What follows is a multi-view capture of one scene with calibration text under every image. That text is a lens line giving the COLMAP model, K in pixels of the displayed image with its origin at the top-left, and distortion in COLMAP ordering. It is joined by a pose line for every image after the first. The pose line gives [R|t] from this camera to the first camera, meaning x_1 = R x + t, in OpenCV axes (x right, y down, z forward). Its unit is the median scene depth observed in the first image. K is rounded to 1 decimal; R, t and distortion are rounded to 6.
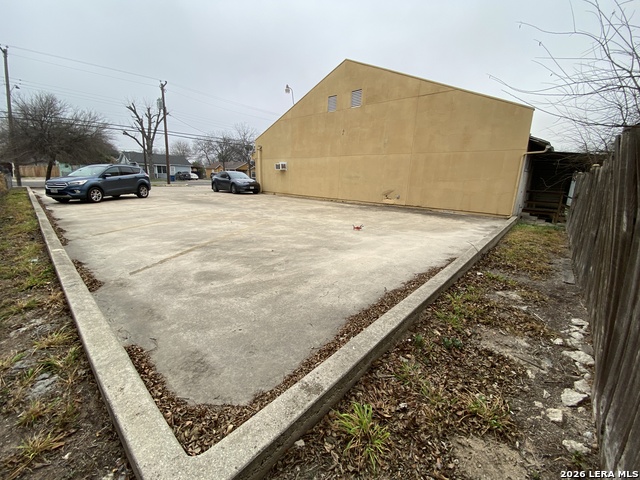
lens RADIAL K [[258.4, 0, 317.0], [0, 258.4, 240.0], [0, 0, 1]] dist [0.015896, -0.018079]
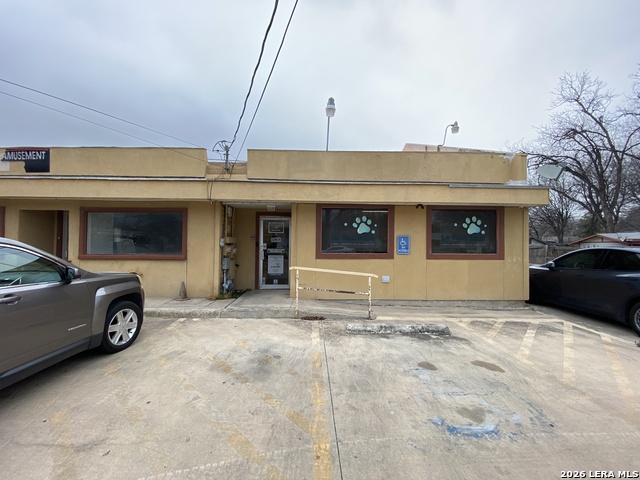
lens RADIAL K [[258.4, 0, 316.3], [0, 258.4, 240.1], [0, 0, 1]] dist [0.015896, -0.018079]
pose [[-0.687607, -0.030600, 0.725438, -0.493657], [0.139037, 0.975073, 0.172917, -0.613903], [-0.712646, 0.219762, -0.666213, 2.394660]]
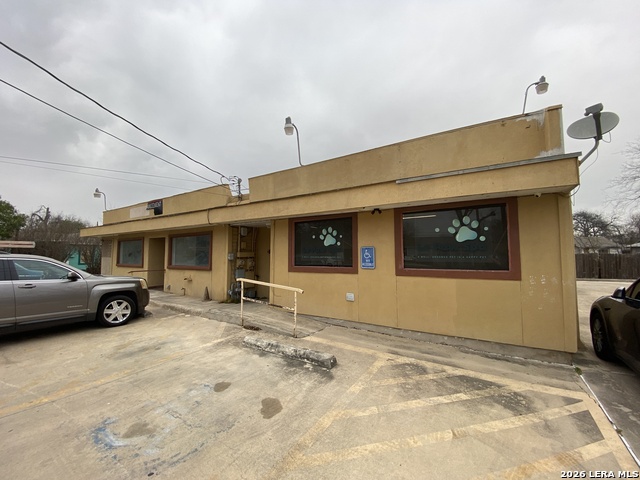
lens RADIAL K [[258.4, 0, 319.6], [0, 258.4, 239.4], [0, 0, 1]] dist [0.015896, -0.018079]
pose [[-0.169743, 0.030679, 0.985011, -0.665005], [0.227223, 0.973803, 0.008826, -0.539588], [-0.958935, 0.225315, -0.172268, 2.057225]]
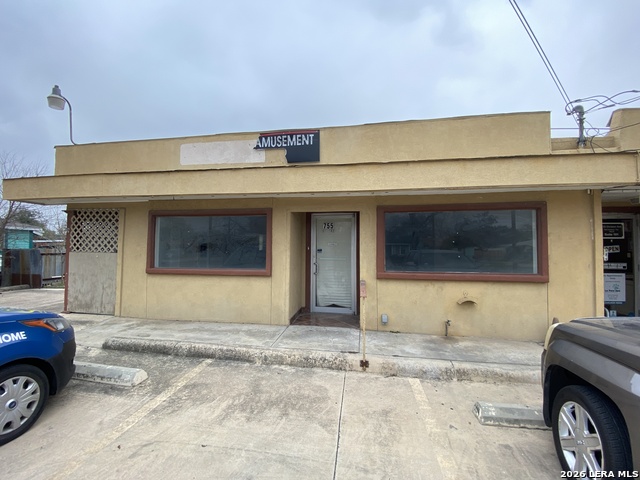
lens RADIAL K [[258.4, 0, 324.7], [0, 258.4, 241.4], [0, 0, 1]] dist [0.015896, -0.018079]
pose [[-0.549679, 0.007979, 0.835338, -0.043404], [0.174530, 0.978984, 0.105496, -0.656966], [-0.816941, 0.203780, -0.539520, 2.648184]]
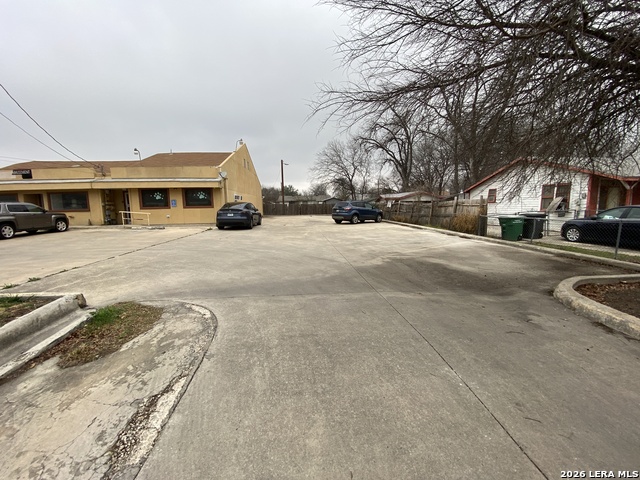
lens RADIAL K [[258.4, 0, 319.8], [0, 258.4, 238.7], [0, 0, 1]] dist [0.015896, -0.018079]
pose [[-0.722838, -0.105889, 0.682857, -1.830539], [0.153984, 0.938660, 0.308555, -0.620235], [-0.673643, 0.328185, -0.662194, 2.378012]]
